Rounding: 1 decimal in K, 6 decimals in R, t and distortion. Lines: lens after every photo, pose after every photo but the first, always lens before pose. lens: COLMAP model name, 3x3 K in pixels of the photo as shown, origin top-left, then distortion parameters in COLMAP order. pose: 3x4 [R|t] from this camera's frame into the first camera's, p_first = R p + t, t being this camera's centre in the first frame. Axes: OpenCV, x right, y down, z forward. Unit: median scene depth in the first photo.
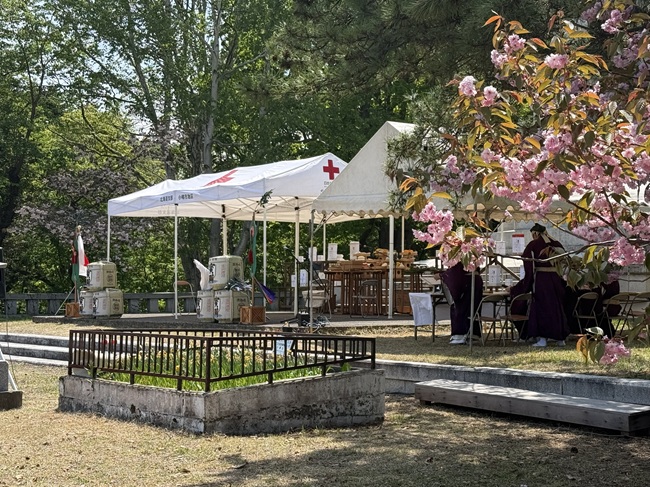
lens RADIAL K [[1177.8, 0, 325.0], [0, 1177.8, 243.5], [0, 0, 1]] dist [0.008350, -0.052823]
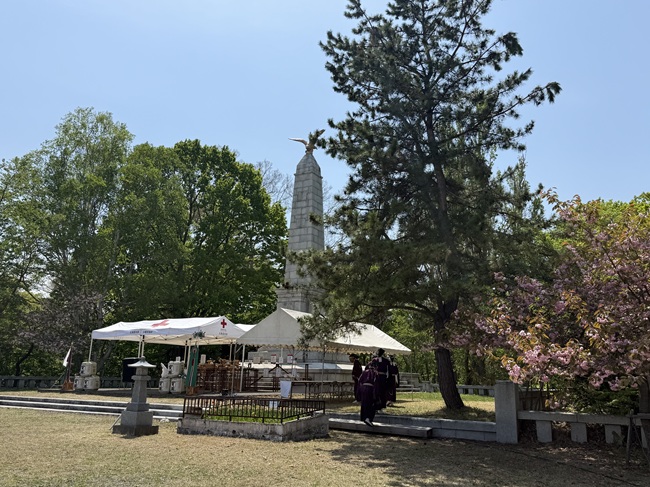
lens RADIAL K [[563.0, 0, 325.0], [0, 563.0, 243.5], [0, 0, 1]] dist [-0.007319, -0.007198]
pose [[0.931113, 0.101348, 0.350366, -0.217829], [-0.031404, 0.979328, -0.199826, -0.004166], [-0.363375, 0.175058, 0.915048, -0.077195]]
